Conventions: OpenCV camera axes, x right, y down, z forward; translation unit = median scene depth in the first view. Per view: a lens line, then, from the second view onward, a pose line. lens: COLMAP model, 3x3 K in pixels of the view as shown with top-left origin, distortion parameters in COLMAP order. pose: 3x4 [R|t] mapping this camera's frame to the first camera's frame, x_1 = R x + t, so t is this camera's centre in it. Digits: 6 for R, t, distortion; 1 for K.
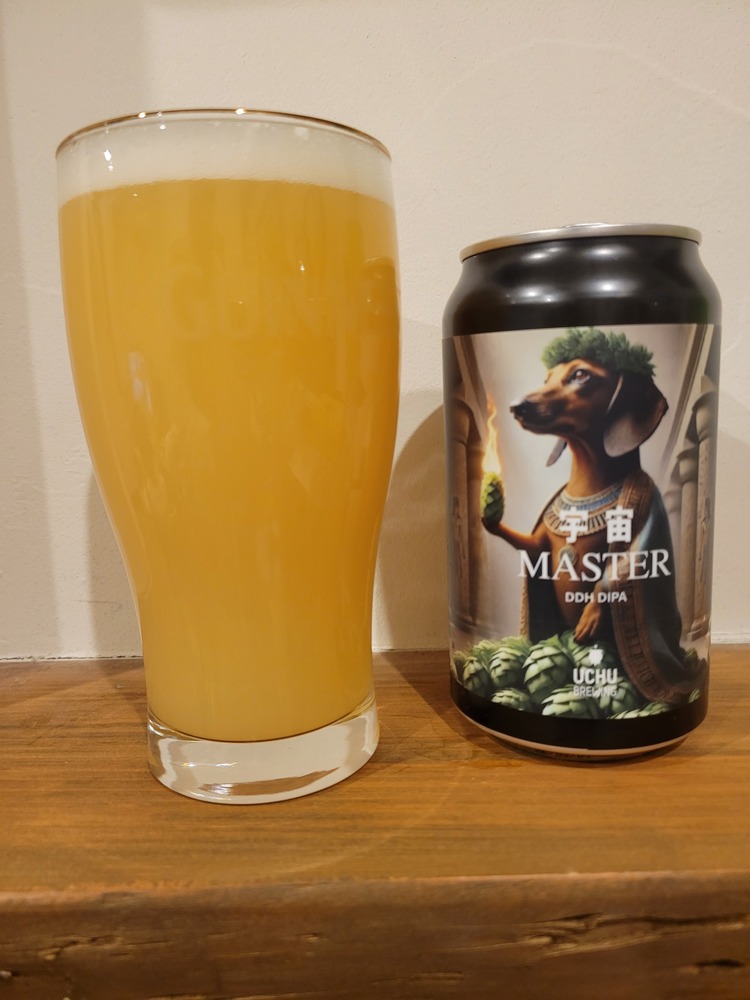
lens RADIAL K [[765.5, 0, 381.1], [0, 765.5, 499.9], [0, 0, 1]] dist [0.040583, -0.056275]
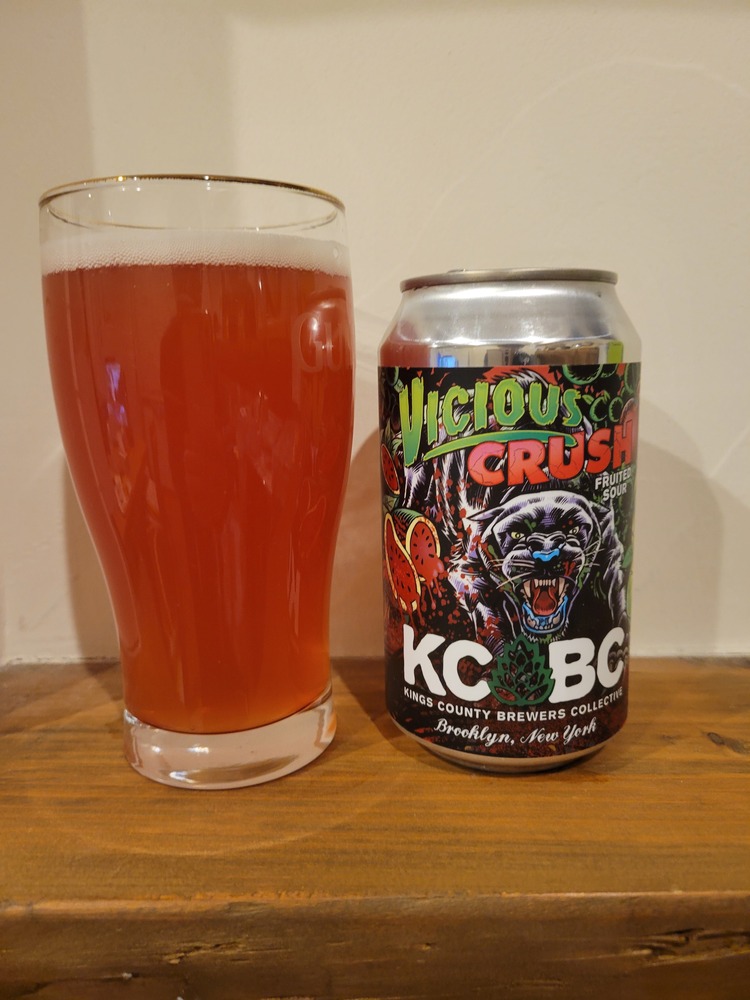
lens RADIAL K [[769.8, 0, 379.6], [0, 769.8, 499.1], [0, 0, 1]] dist [0.031475, -0.049088]
pose [[0.999899, 0.014012, -0.002184, -0.150605], [-0.013953, 0.999596, 0.024772, -0.064481], [0.002530, -0.024739, 0.999691, -0.037923]]
